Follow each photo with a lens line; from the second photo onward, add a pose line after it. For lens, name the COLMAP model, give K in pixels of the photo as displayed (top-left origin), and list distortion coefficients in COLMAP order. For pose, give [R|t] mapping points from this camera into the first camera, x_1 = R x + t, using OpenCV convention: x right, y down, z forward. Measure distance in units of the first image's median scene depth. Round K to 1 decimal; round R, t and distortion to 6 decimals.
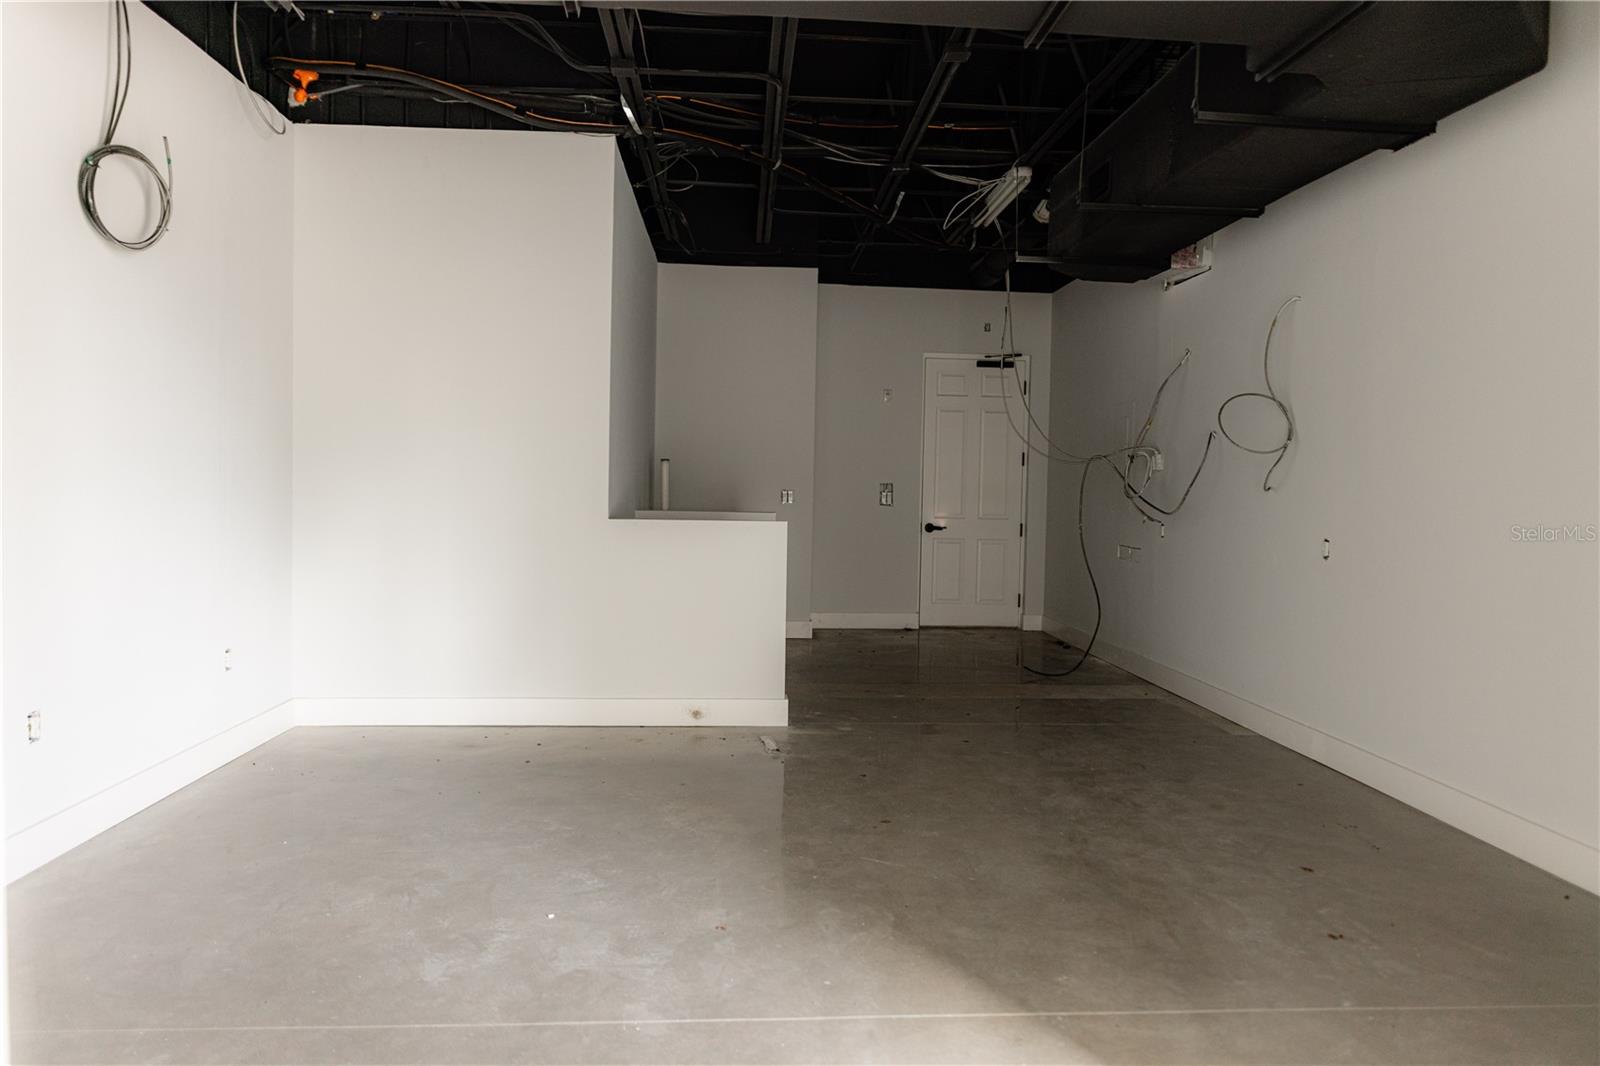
lens RADIAL K [[1143.2, 0, 804.0], [0, 1143.2, 526.8], [0, 0, 1]] dist [-0.004107, -0.000106]
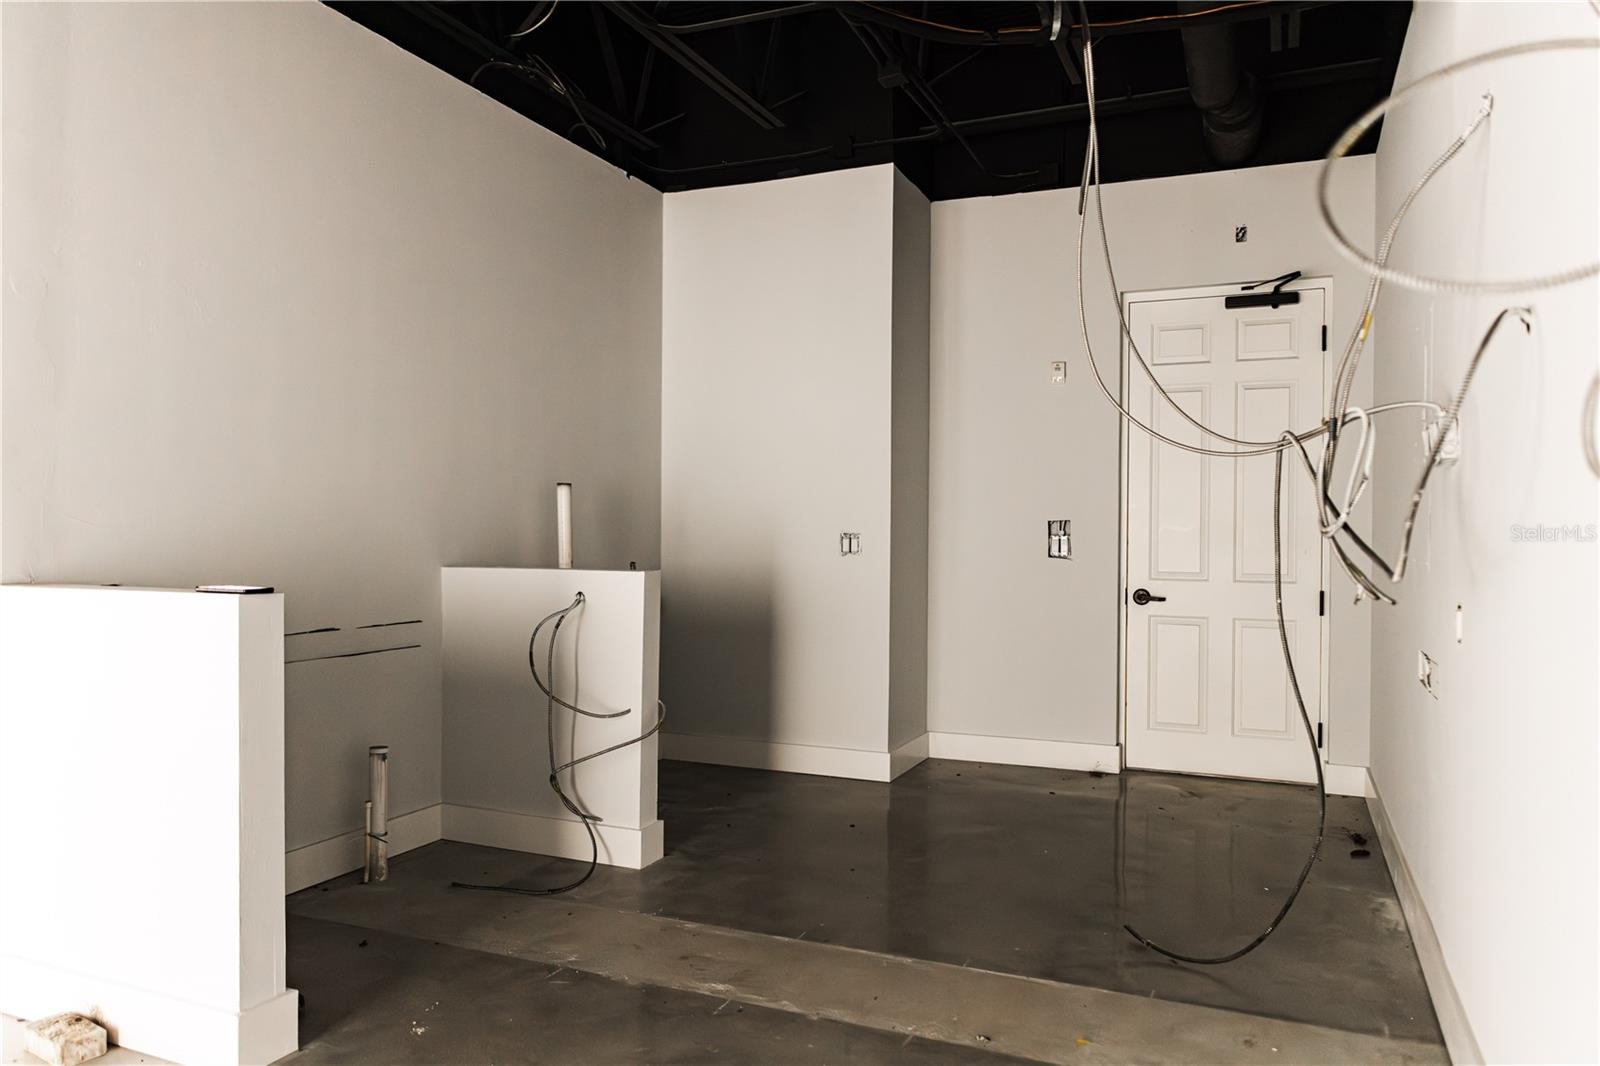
lens RADIAL K [[1112.8, 0, 797.9], [0, 1112.8, 541.3], [0, 0, 1]] dist [-0.002654, 0.005729]
pose [[0.891735, -0.008158, -0.452484, 0.210045], [-0.007662, 0.999422, -0.033120, -0.007188], [0.452493, 0.033001, 0.891157, 0.427920]]
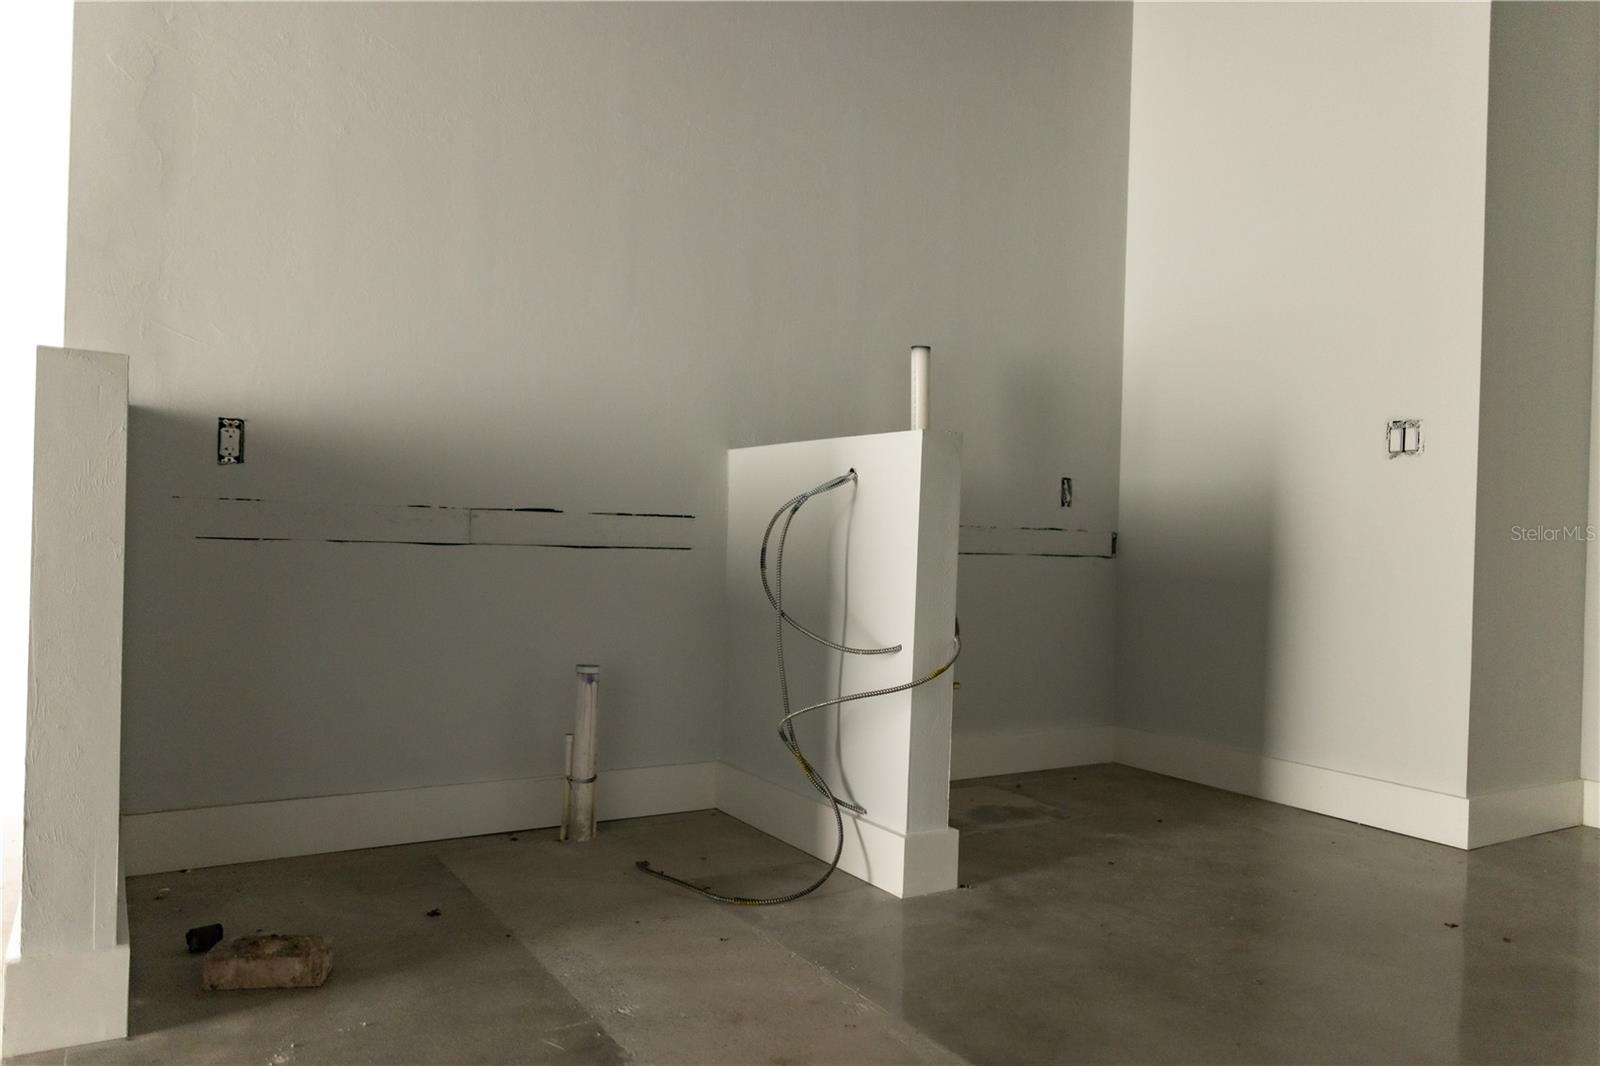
lens RADIAL K [[1112.8, 0, 797.1], [0, 1112.8, 535.0], [0, 0, 1]] dist [-0.002654, 0.005729]
pose [[0.468390, -0.009037, -0.883476, 0.190324], [-0.056076, 0.997628, -0.039934, 0.027063], [0.881741, 0.068247, 0.466772, 0.618630]]
